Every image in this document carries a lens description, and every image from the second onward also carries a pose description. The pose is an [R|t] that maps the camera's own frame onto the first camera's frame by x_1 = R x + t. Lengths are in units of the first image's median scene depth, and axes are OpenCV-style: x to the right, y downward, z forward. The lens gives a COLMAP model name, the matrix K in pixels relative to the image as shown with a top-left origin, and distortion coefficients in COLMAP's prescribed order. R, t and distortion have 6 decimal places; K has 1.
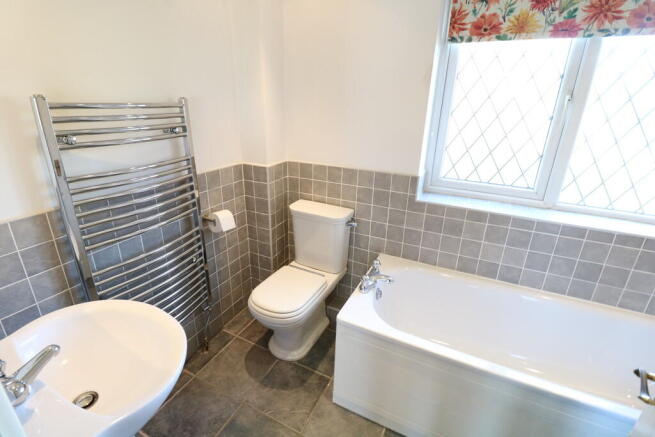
lens RADIAL K [[307.1, 0, 323.5], [0, 307.1, 210.3], [0, 0, 1]] dist [-0.001792, -0.000733]
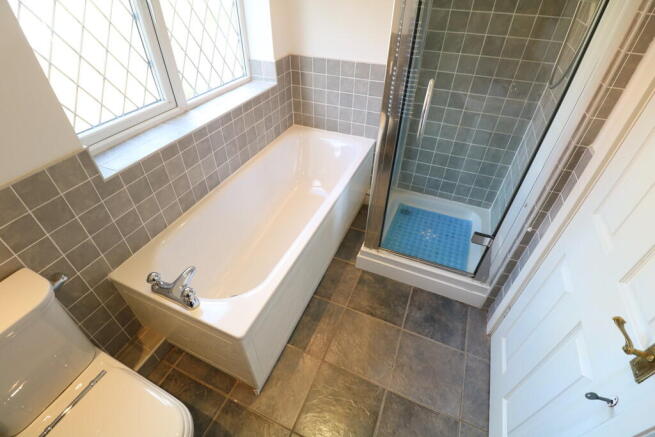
lens RADIAL K [[307.1, 0, 323.5], [0, 307.1, 210.3], [0, 0, 1]] dist [-0.001792, -0.000733]
pose [[-0.043057, -0.649834, 0.758855, -0.294898], [0.338860, 0.705037, 0.622974, -0.256054], [-0.939851, 0.283969, 0.189846, 0.447565]]
